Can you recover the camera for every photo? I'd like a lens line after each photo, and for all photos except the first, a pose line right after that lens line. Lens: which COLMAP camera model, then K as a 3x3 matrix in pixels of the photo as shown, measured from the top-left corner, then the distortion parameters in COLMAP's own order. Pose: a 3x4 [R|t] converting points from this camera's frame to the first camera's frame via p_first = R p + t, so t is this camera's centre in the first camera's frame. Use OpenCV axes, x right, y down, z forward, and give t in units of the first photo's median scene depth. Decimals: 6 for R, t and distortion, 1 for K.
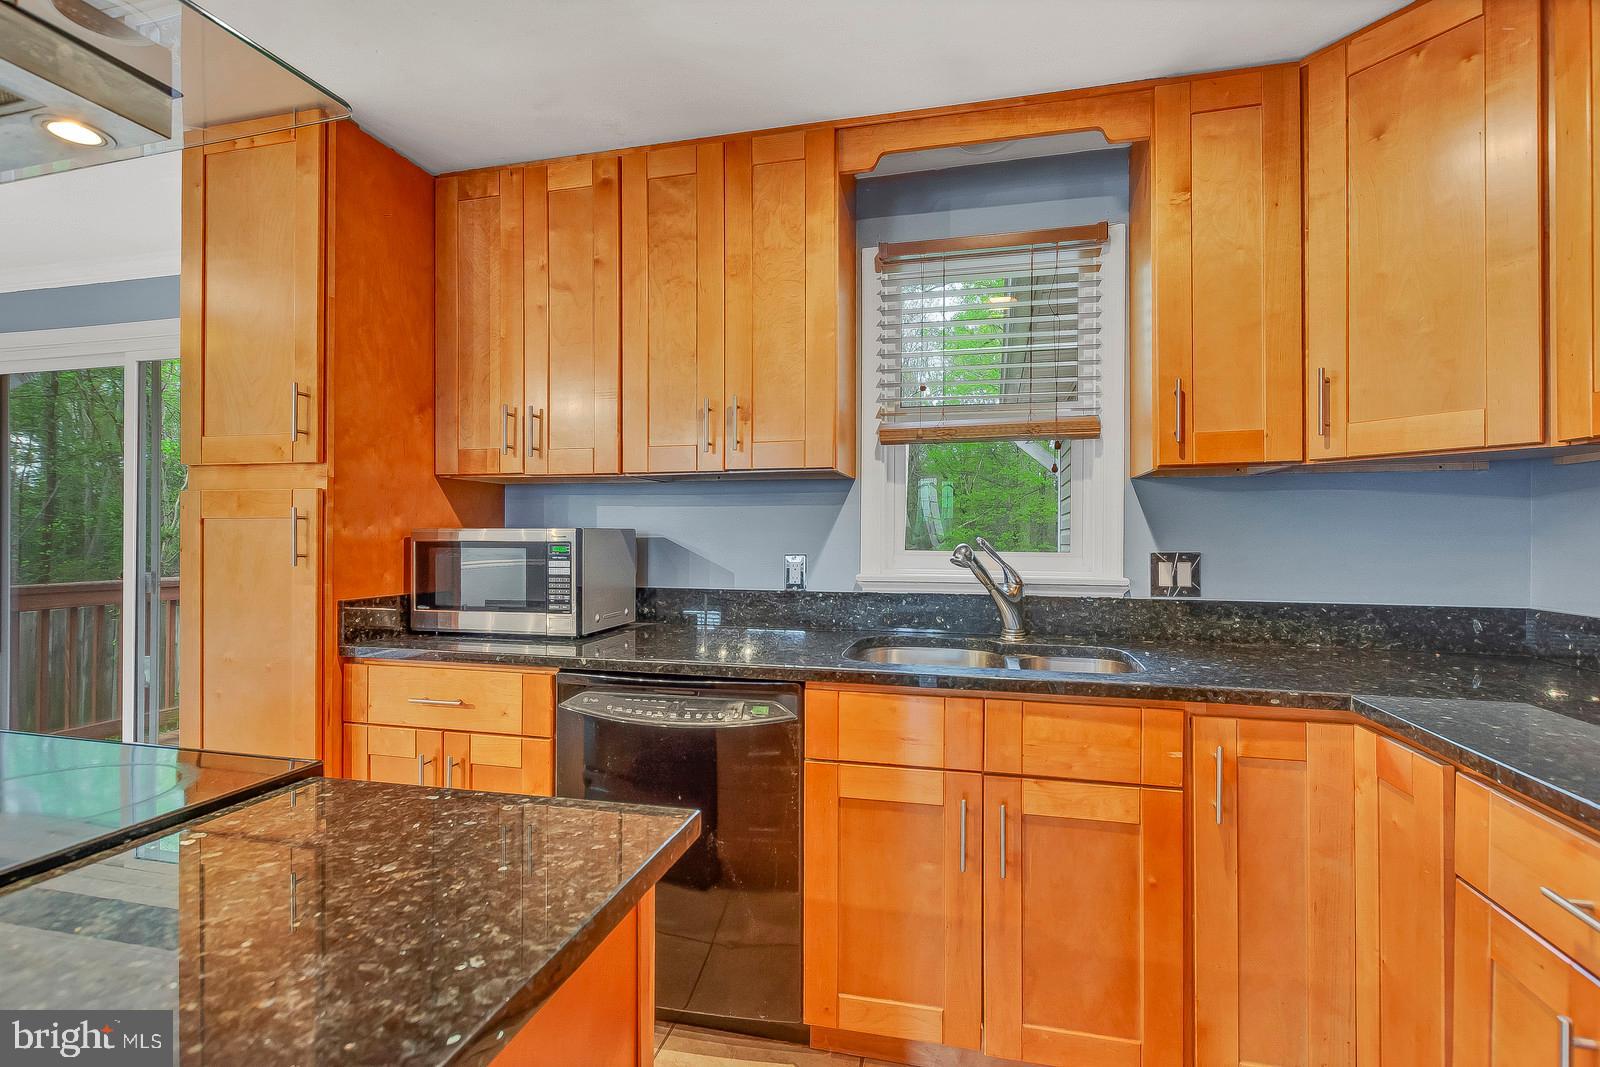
lens RADIAL K [[736.1, 0, 825.6], [0, 736.1, 537.2], [0, 0, 1]] dist [0.002177, -0.002941]
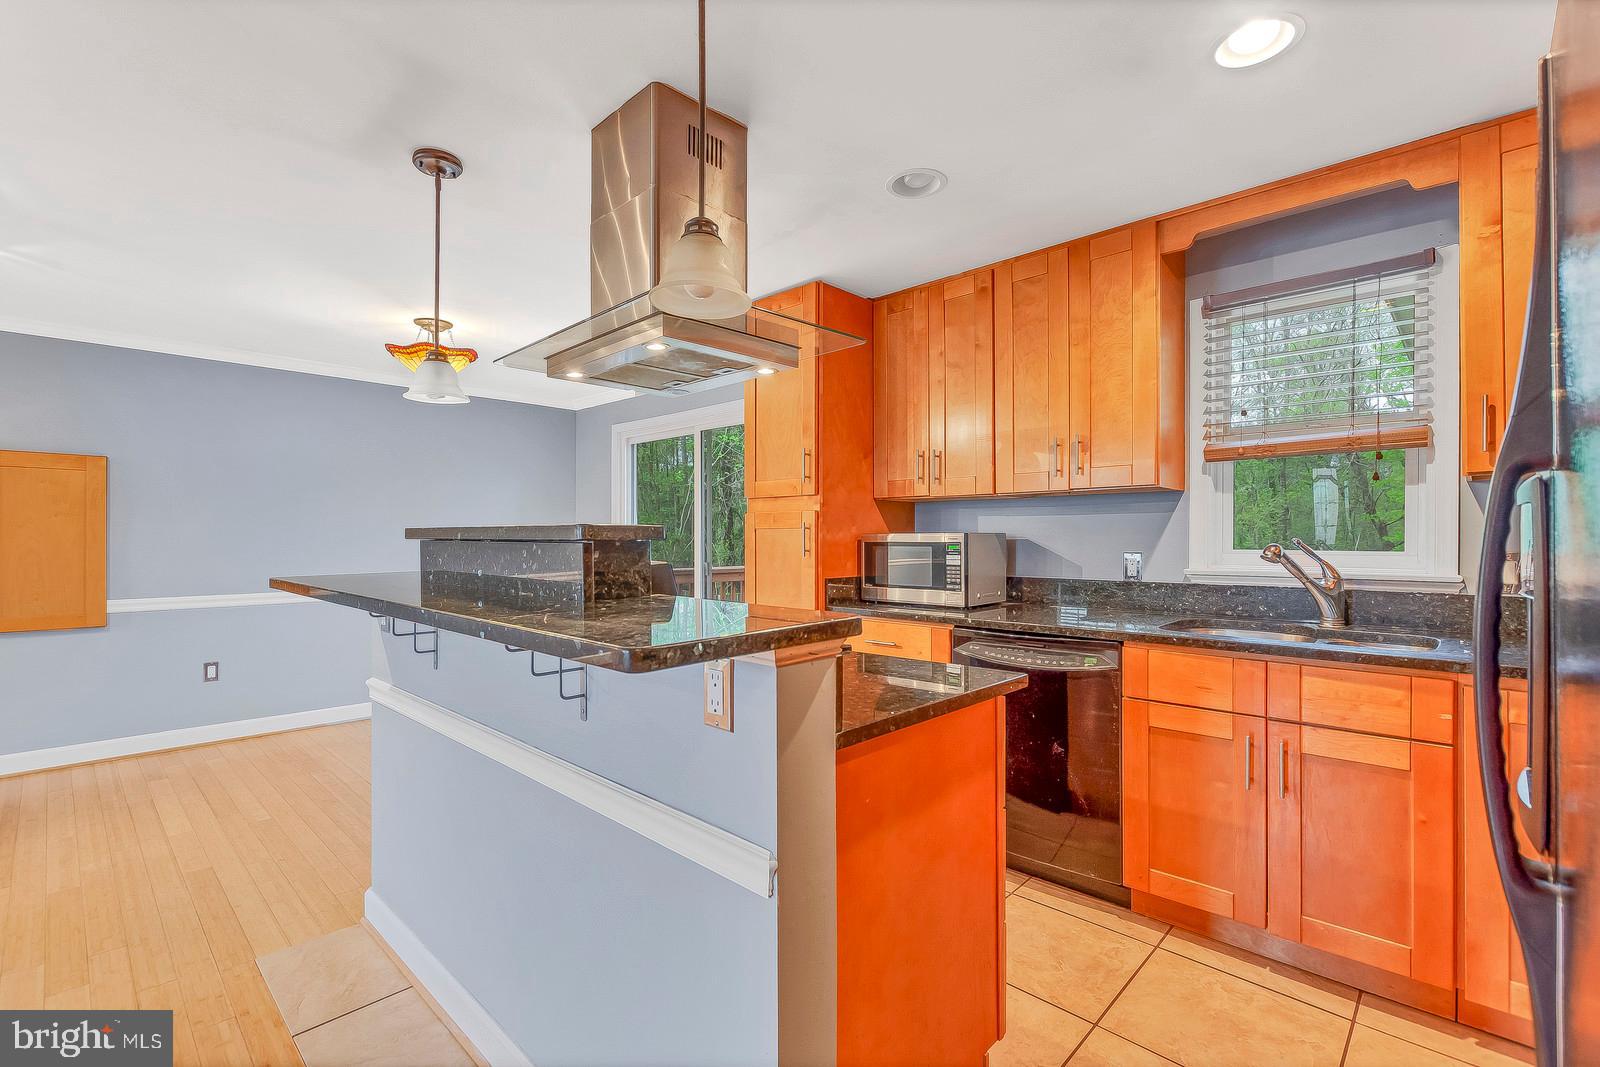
lens RADIAL K [[736.1, 0, 826.8], [0, 736.1, 534.4], [0, 0, 1]] dist [0.002177, -0.002941]
pose [[0.874810, -0.006506, -0.484423, 0.127704], [0.001864, 0.999948, -0.010063, 0.004719], [0.484463, 0.007900, 0.874776, -0.402000]]
